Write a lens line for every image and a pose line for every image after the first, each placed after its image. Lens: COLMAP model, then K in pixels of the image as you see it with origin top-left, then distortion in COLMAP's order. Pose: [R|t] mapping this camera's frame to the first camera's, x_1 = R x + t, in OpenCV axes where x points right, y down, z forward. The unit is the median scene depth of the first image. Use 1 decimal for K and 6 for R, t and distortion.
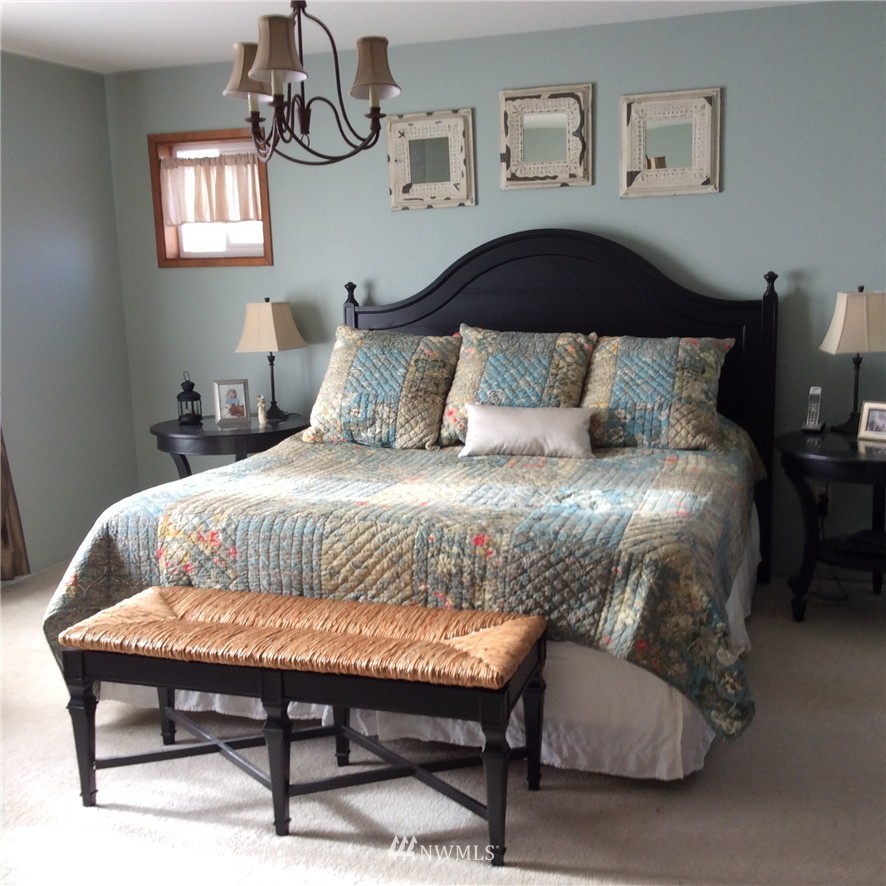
lens RADIAL K [[1085.8, 0, 448.0], [0, 1085.8, 446.7], [0, 0, 1]] dist [0.076482, 0.000000]
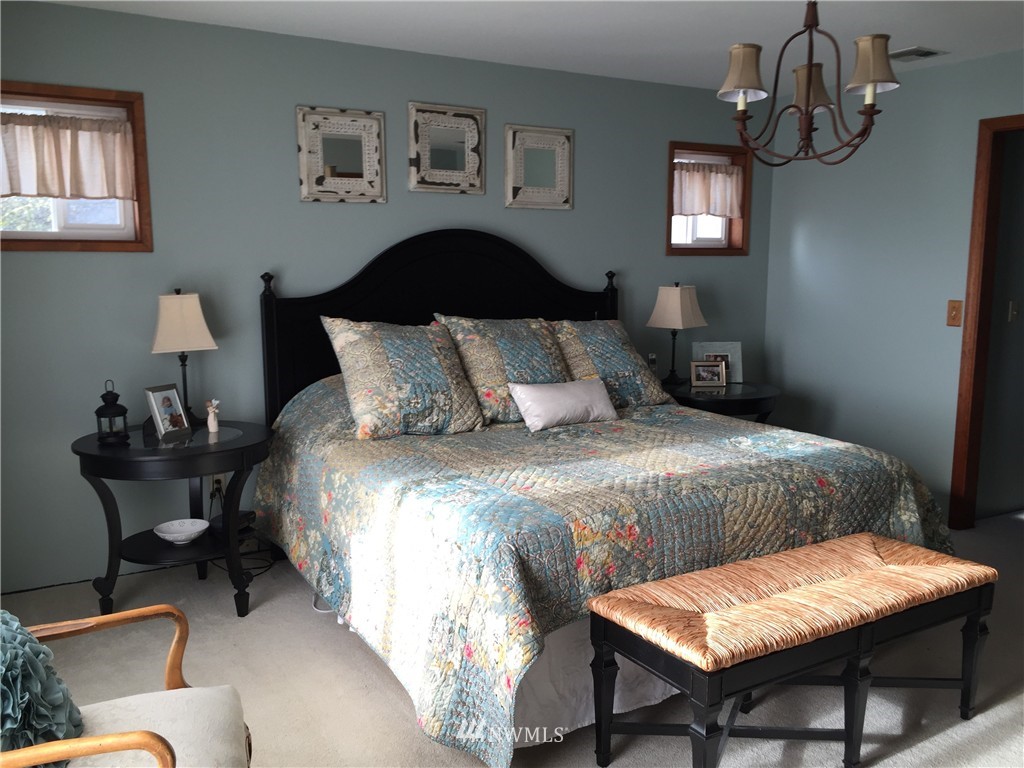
lens RADIAL K [[872.2, 0, 517.2], [0, 872.2, 379.0], [0, 0, 1]] dist [0.054397, -0.031227]
pose [[0.646097, -0.076432, 0.759418, -0.590965], [0.106550, 0.994263, 0.009418, -0.048000], [-0.755781, 0.074831, 0.650534, 0.382840]]
